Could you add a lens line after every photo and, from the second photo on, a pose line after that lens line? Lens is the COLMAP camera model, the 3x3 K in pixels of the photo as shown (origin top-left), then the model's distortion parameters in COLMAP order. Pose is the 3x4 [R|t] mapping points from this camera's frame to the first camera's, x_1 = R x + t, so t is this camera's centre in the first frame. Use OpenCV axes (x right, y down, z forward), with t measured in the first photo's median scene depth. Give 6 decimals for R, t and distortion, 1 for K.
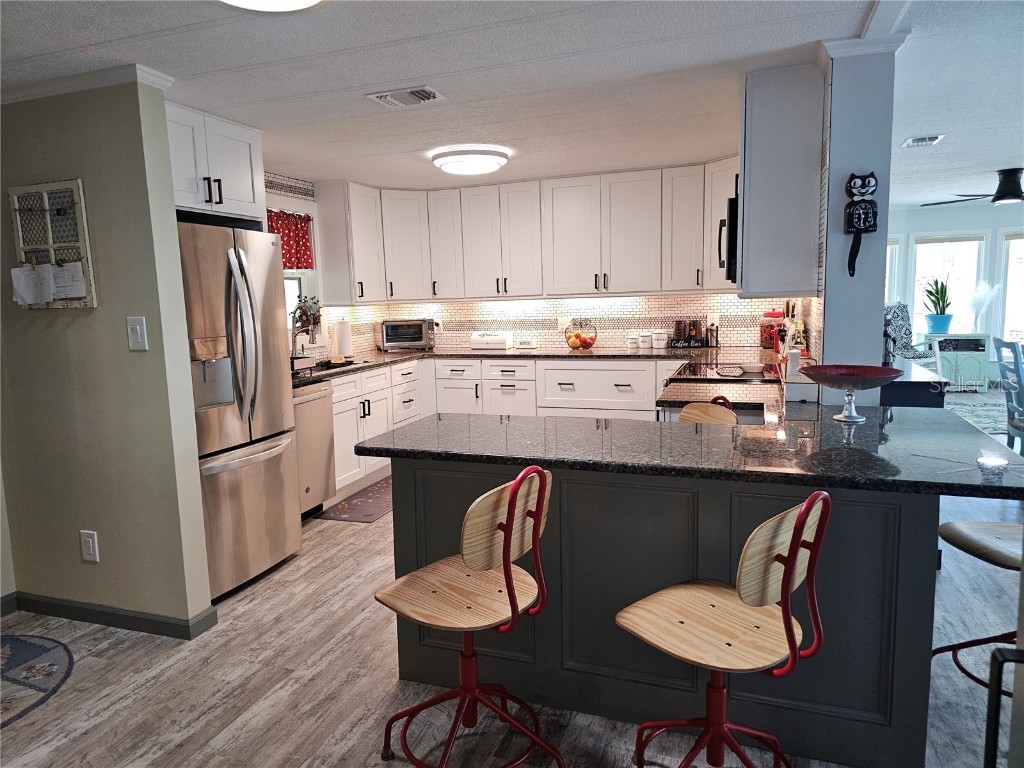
lens RADIAL K [[692.1, 0, 512.0], [0, 692.1, 384.0], [0, 0, 1]] dist [0.081963, -0.098941]
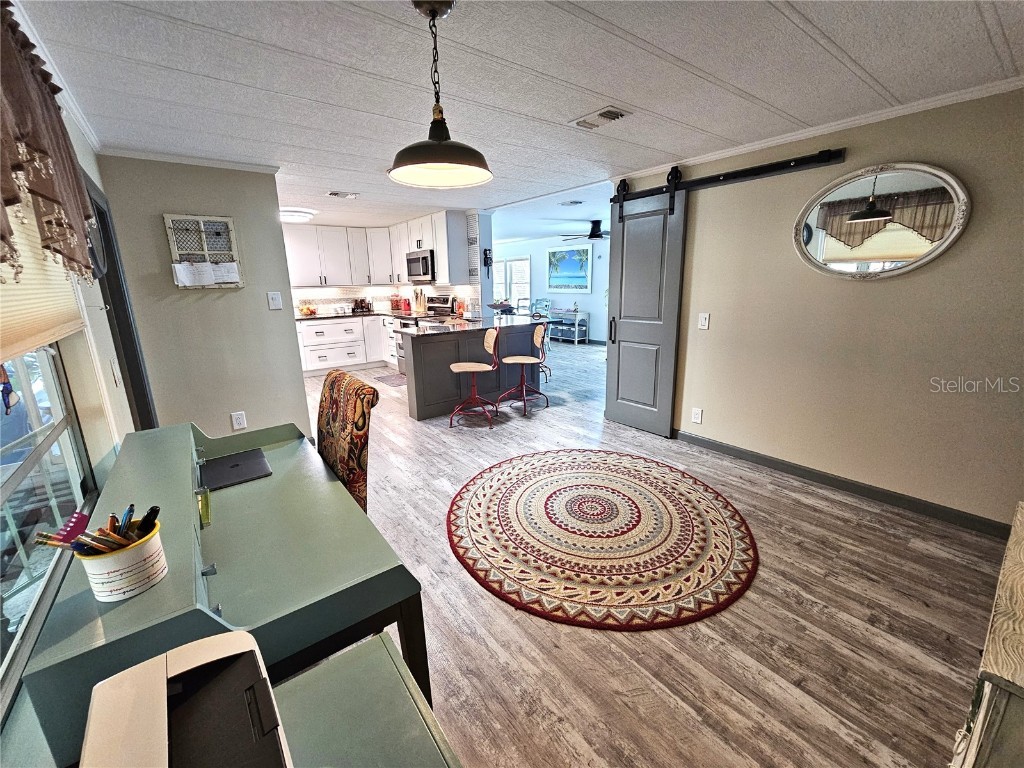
lens RADIAL K [[415.5, 0, 512.4], [0, 415.5, 378.1], [0, 0, 1]] dist [-0.001185, -0.000130]
pose [[0.540970, -0.174145, 0.822816, -0.622634], [0.114740, 0.984463, 0.132919, 0.034466], [-0.833178, 0.022505, 0.552546, -0.111633]]
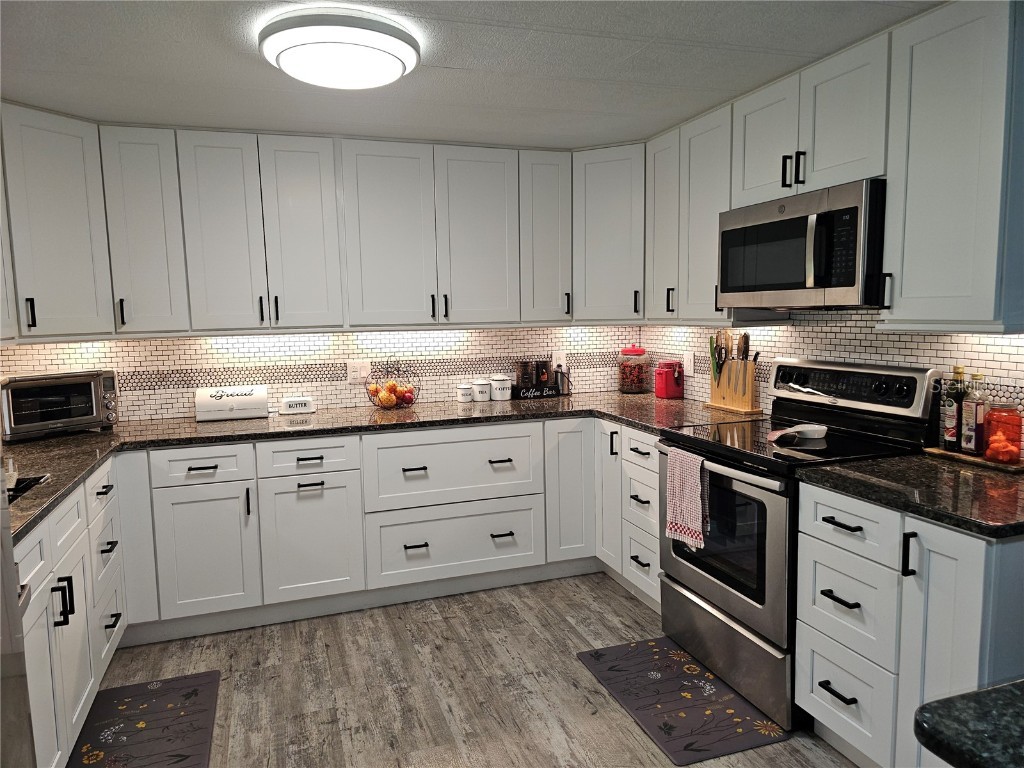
lens RADIAL K [[692.1, 0, 512.0], [0, 692.1, 384.0], [0, 0, 1]] dist [0.081963, -0.098941]
pose [[0.777256, -0.049509, 0.627234, -0.239723], [0.075945, 0.996993, -0.015414, -0.059824], [-0.624585, 0.059616, 0.778678, 0.459629]]
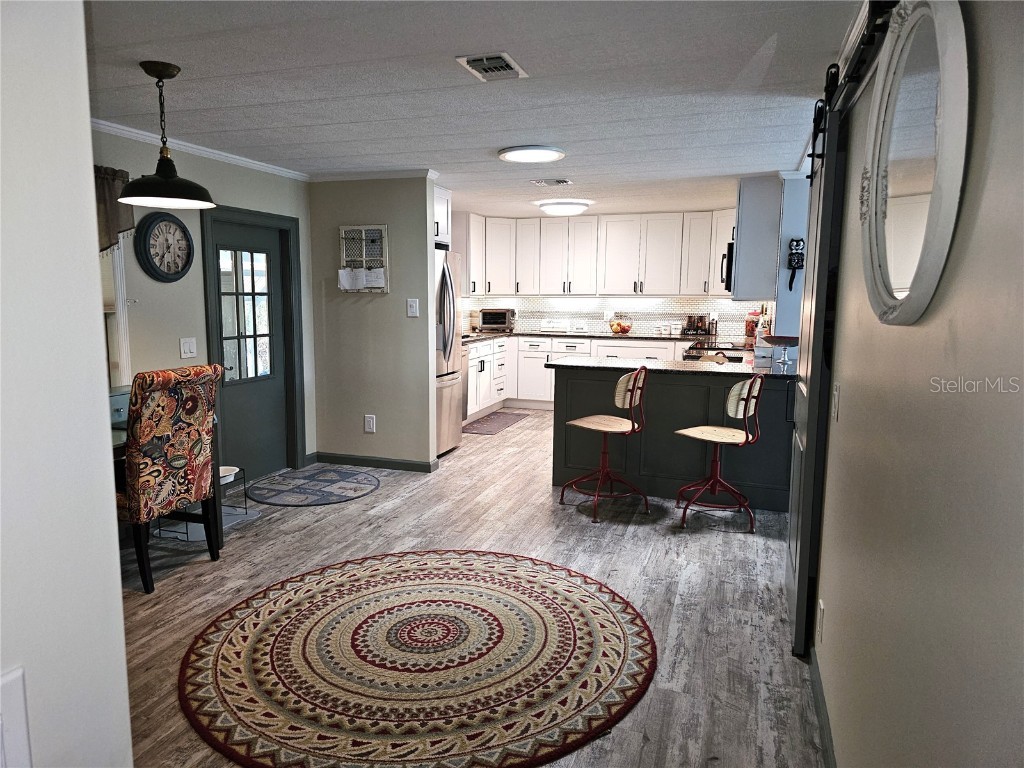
lens RADIAL K [[692.1, 0, 512.0], [0, 692.1, 384.0], [0, 0, 1]] dist [0.081963, -0.098941]
pose [[0.999252, 0.036740, 0.012070, -0.148113], [-0.036767, 0.999322, 0.001962, 0.063393], [-0.011990, -0.002404, 0.999925, -0.459321]]
